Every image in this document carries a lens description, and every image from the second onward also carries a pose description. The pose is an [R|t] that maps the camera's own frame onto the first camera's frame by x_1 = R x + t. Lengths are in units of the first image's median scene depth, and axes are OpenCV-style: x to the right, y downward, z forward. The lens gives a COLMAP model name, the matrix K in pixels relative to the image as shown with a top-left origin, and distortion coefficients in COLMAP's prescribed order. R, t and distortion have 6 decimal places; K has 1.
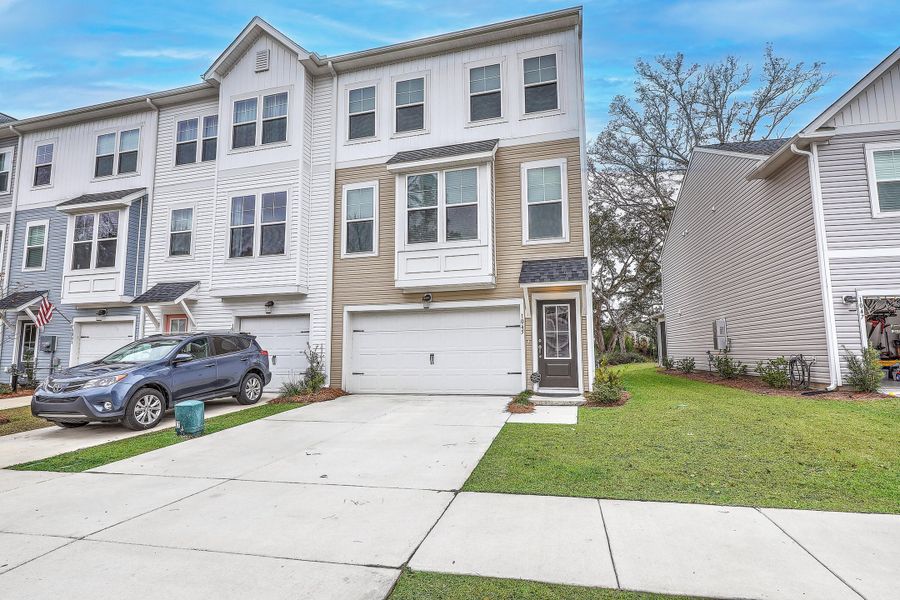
lens RADIAL K [[485.3, 0, 450.0], [0, 485.3, 300.0], [0, 0, 1]] dist [-0.000526, -0.000181]
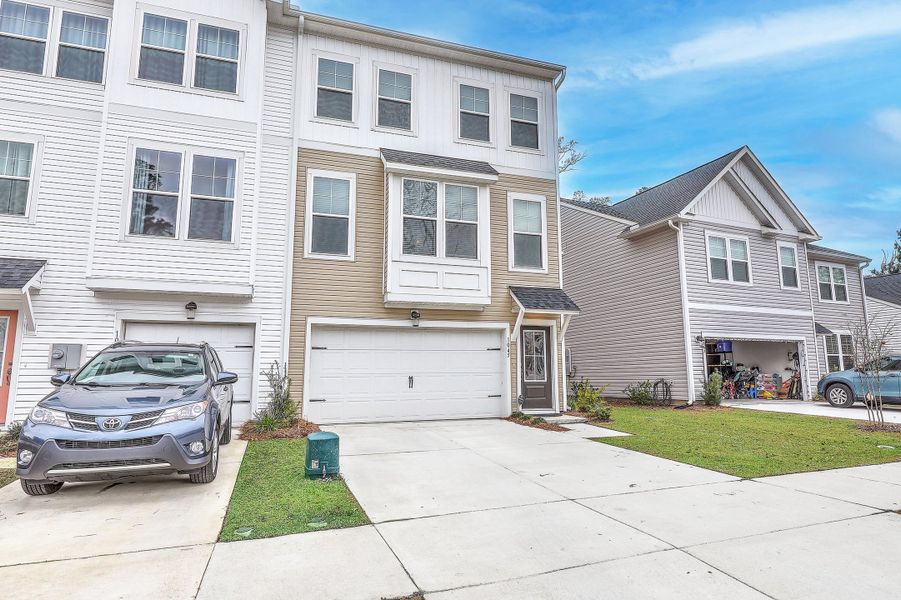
lens RADIAL K [[564.8, 0, 448.2], [0, 564.8, 294.7], [0, 0, 1]] dist [-0.001658, -0.000282]
pose [[0.801312, 0.092301, 0.591083, -0.589005], [-0.066028, 0.995635, -0.065962, 0.022584], [-0.594592, 0.013828, 0.803909, 0.100707]]
